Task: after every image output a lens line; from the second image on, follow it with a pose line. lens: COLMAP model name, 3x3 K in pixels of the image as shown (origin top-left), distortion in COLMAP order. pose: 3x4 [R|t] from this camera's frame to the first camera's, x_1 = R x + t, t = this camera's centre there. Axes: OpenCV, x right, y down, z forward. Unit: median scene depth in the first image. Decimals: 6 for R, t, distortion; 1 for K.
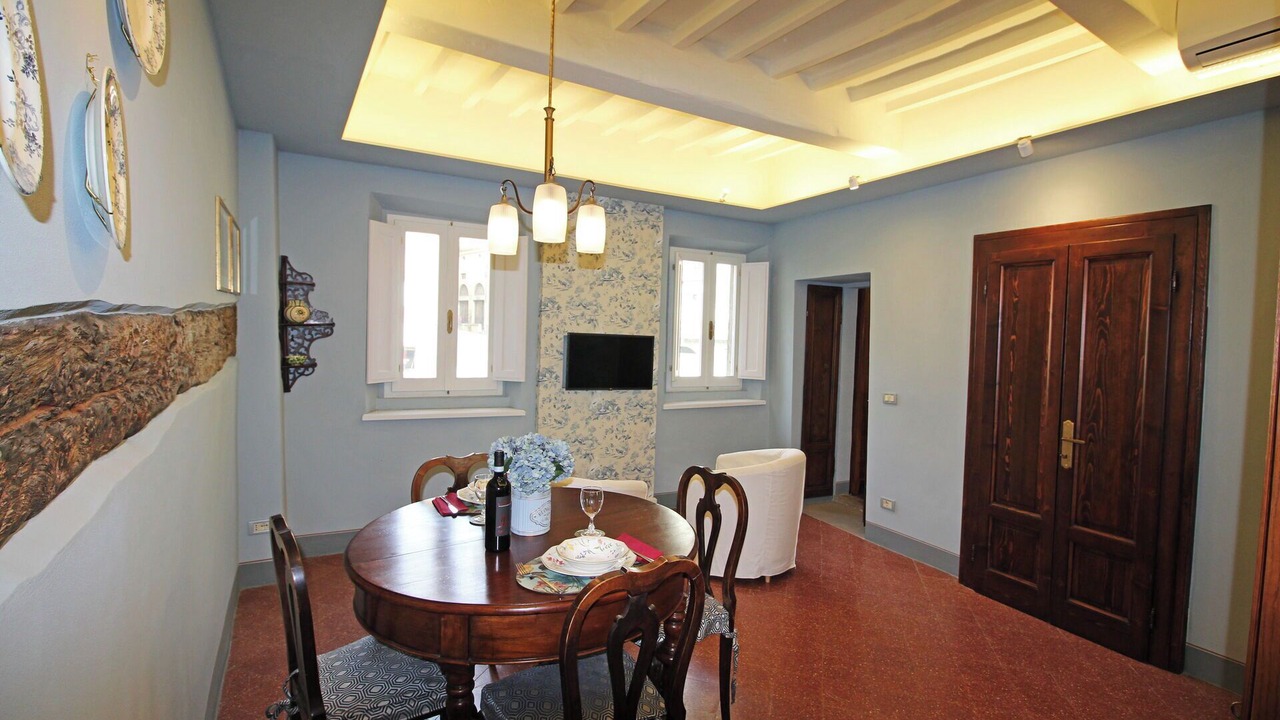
lens RADIAL K [[552.8, 0, 642.1], [0, 552.8, 350.1], [0, 0, 1]] dist [0.000582, -0.009285]
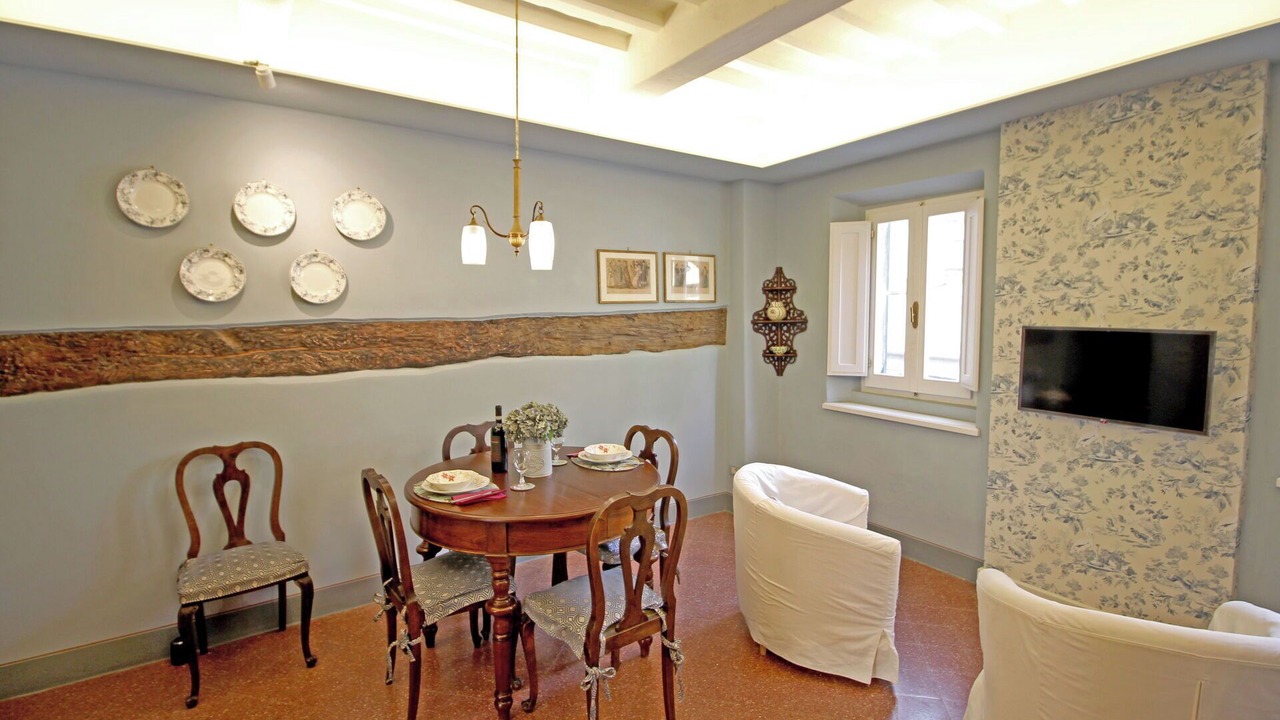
lens RADIAL K [[552.8, 0, 642.1], [0, 552.8, 350.1], [0, 0, 1]] dist [0.000582, -0.009285]
pose [[0.125760, 0.033097, -0.991508, 0.614286], [-0.028070, 0.999162, 0.029792, -0.011399], [0.991664, 0.024085, 0.126584, 0.575807]]
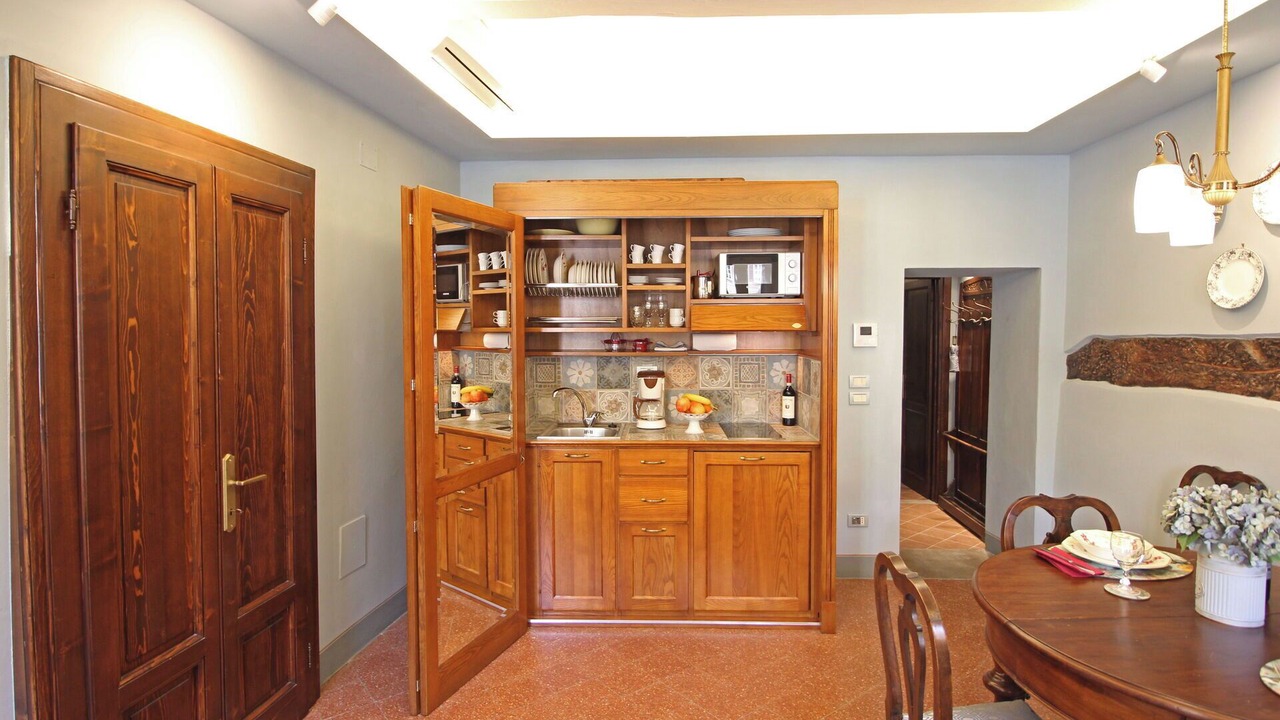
lens RADIAL K [[722.8, 0, 641.7], [0, 722.8, 350.4], [0, 0, 1]] dist [0.002580, -0.013942]
pose [[-0.847866, -0.052868, 0.527569, -0.036563], [-0.010852, 0.996538, 0.082423, -0.051083], [-0.530100, 0.064159, -0.845504, 1.197714]]
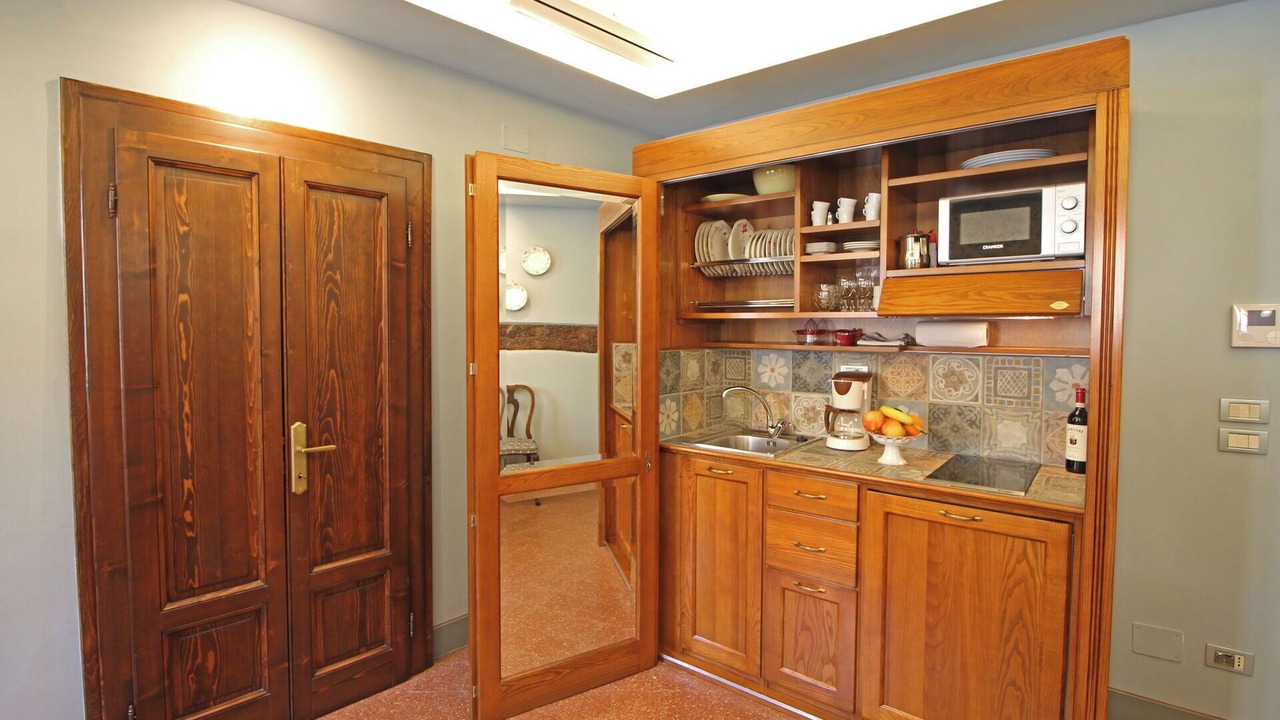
lens RADIAL K [[646.4, 0, 616.3], [0, 646.4, 354.5], [0, 0, 1]] dist [0.003739, -0.016517]
pose [[-0.318292, -0.077121, 0.944851, -0.074401], [0.014238, 0.996184, 0.086107, -0.014613], [-0.947886, 0.040860, -0.315979, 0.733493]]
